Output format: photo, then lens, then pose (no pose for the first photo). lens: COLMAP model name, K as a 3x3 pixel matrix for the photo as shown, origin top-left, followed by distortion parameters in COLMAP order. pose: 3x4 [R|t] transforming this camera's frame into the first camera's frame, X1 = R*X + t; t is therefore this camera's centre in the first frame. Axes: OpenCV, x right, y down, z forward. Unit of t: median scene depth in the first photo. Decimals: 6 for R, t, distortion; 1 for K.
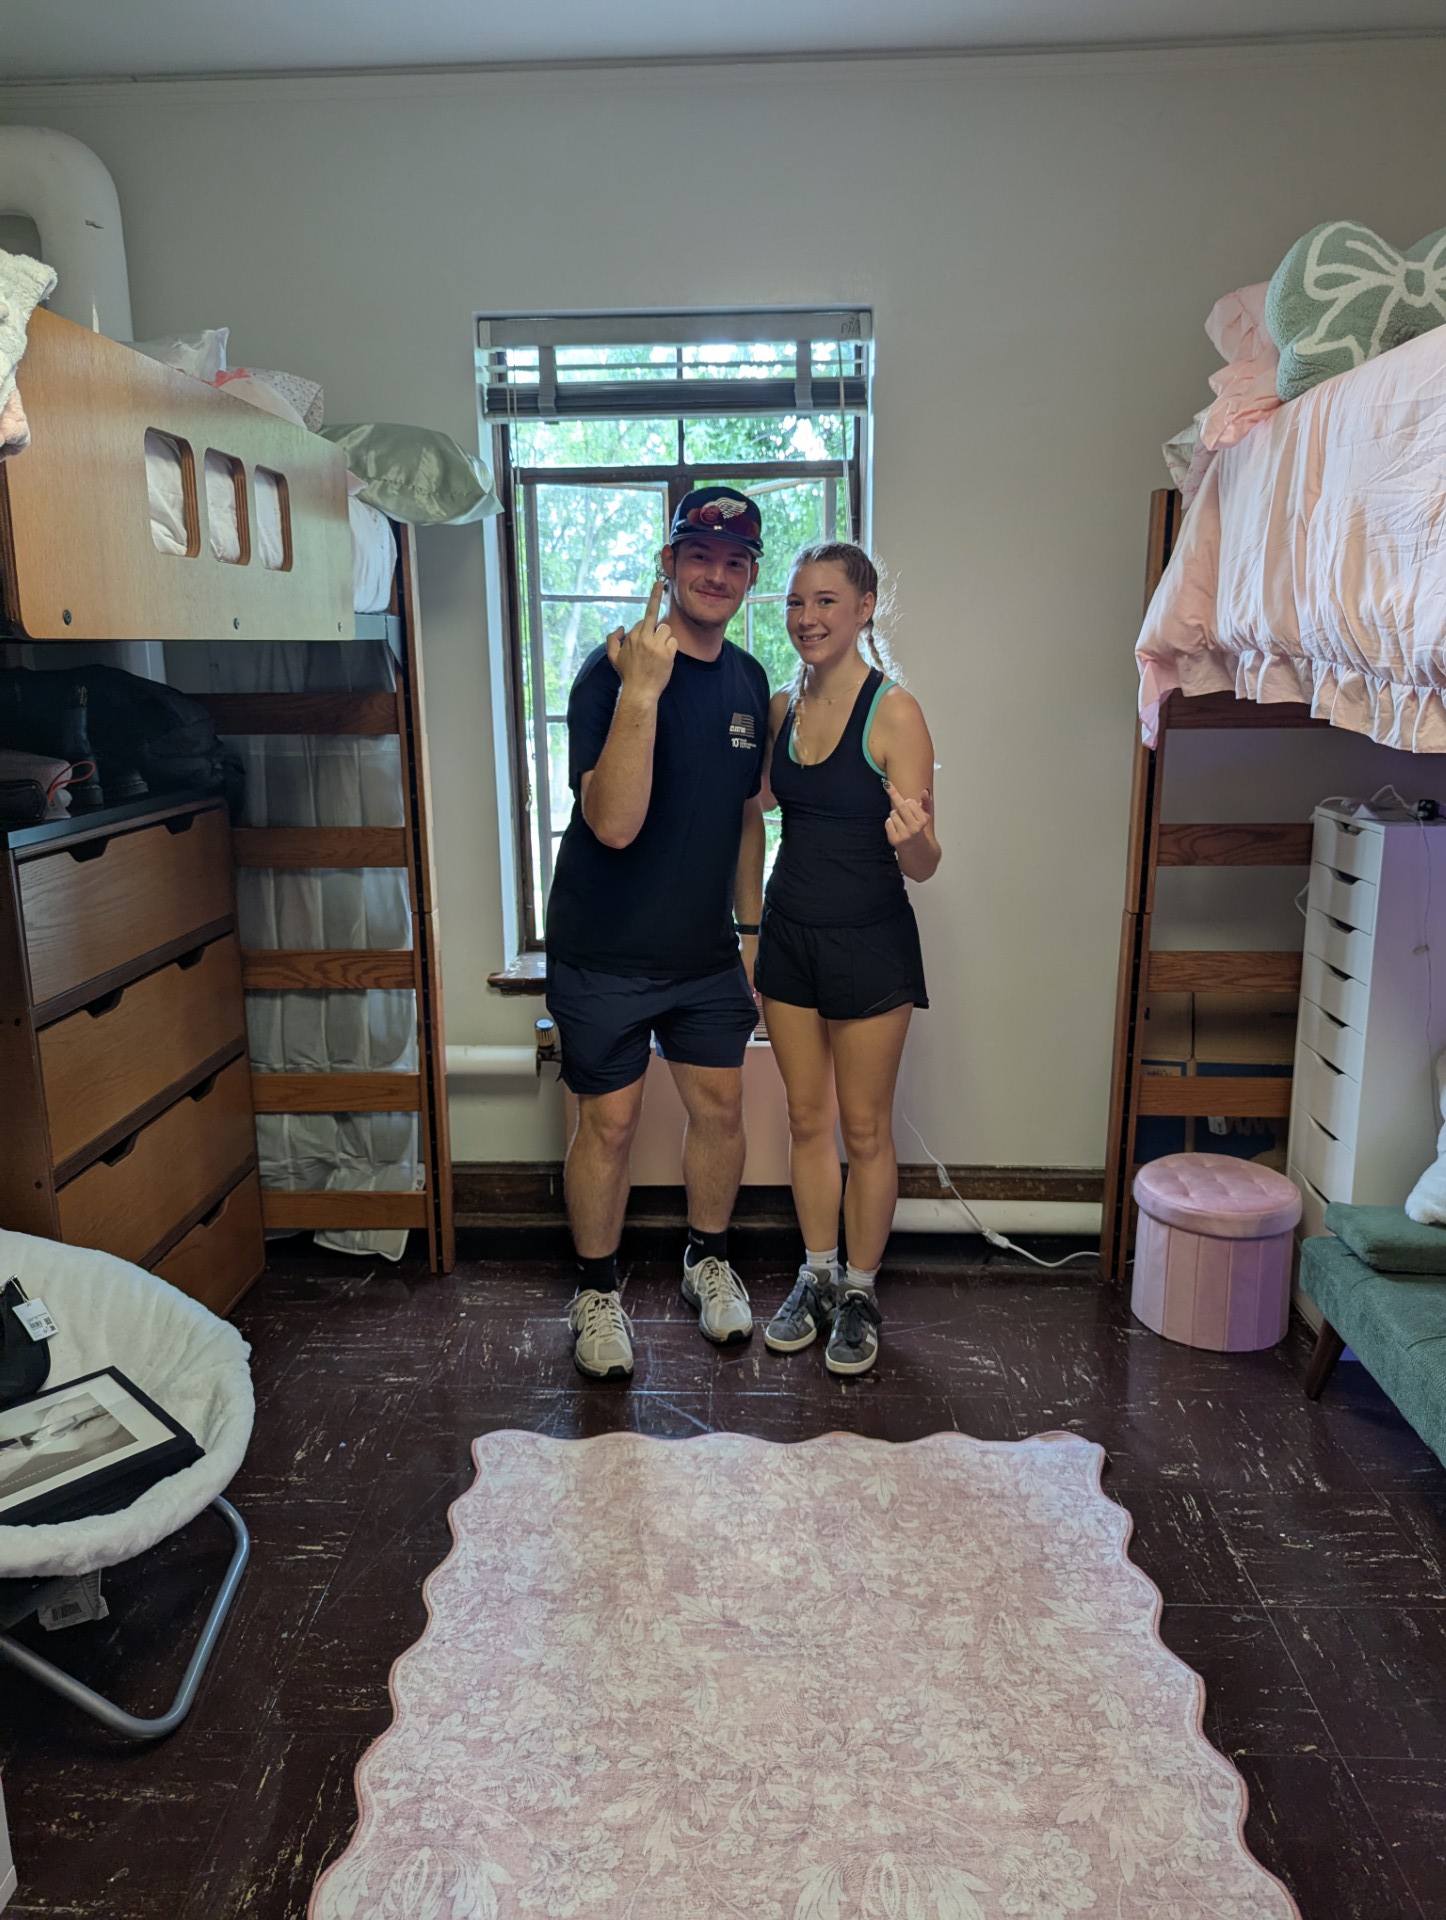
lens RADIAL K [[1367.0, 0, 709.3], [0, 1367.0, 944.9], [0, 0, 1]] dist [0.042360, -0.044977]
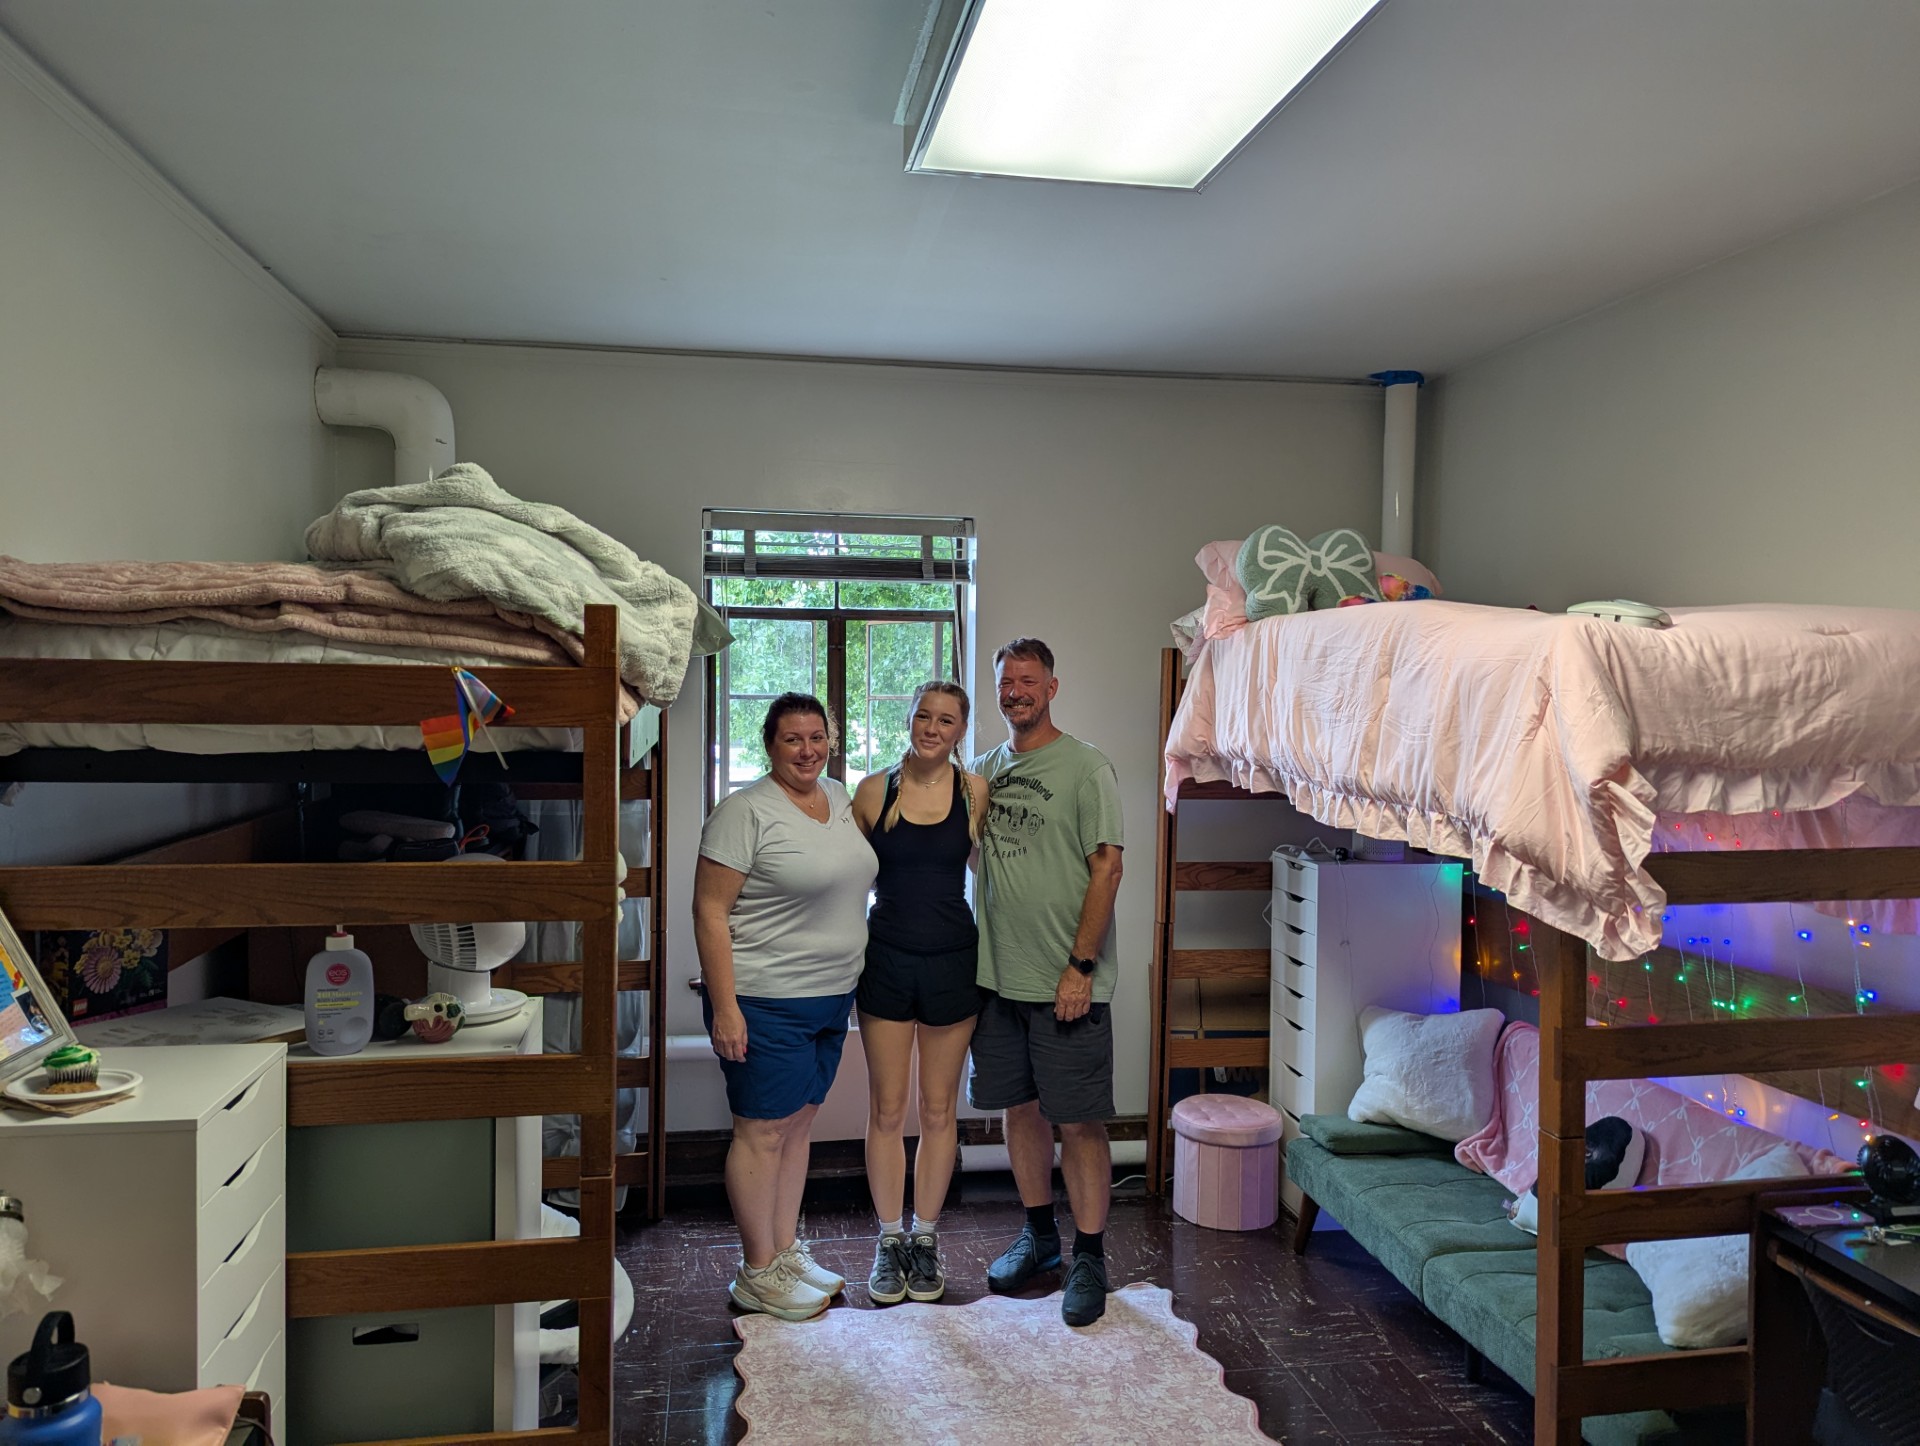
lens RADIAL K [[1351.1, 0, 955.0], [0, 1351.1, 739.5], [0, 0, 1]] dist [0.053312, -0.048553]
pose [[0.977897, 0.014272, 0.208600, -0.210049], [0.022006, 0.985102, -0.170559, 0.024764], [-0.207926, 0.171380, 0.963014, -0.377230]]
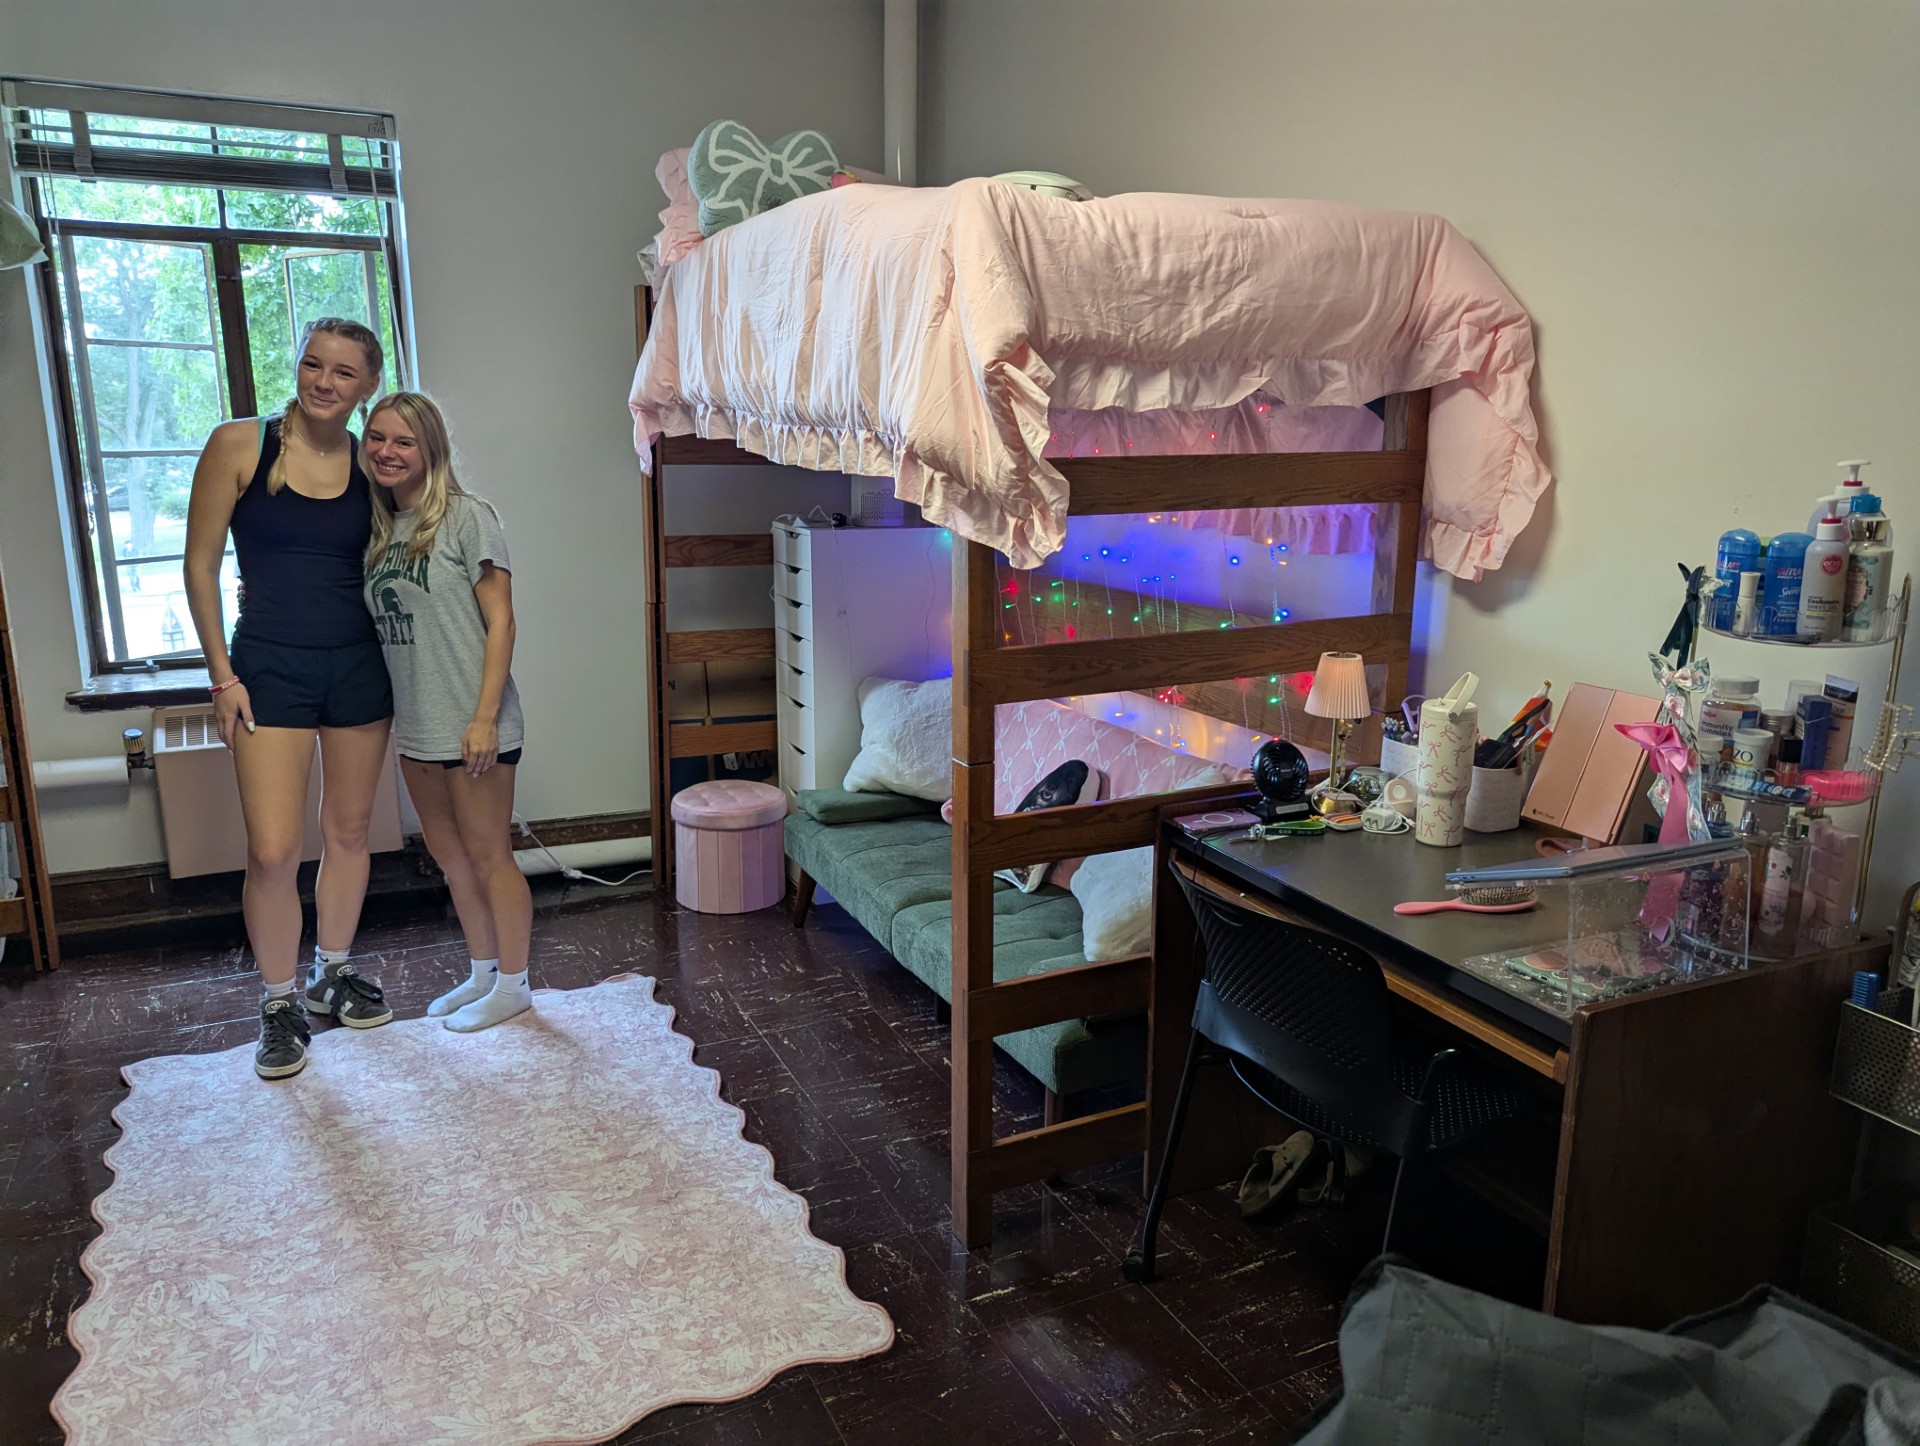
lens RADIAL K [[1355.3, 0, 958.2], [0, 1355.3, 734.4], [0, 0, 1]] dist [0.050382, -0.048298]
pose [[0.881054, -0.087082, 0.464931, -0.054390], [0.079146, 0.996191, 0.036605, 0.078573], [-0.466348, 0.004547, 0.884590, -0.306766]]
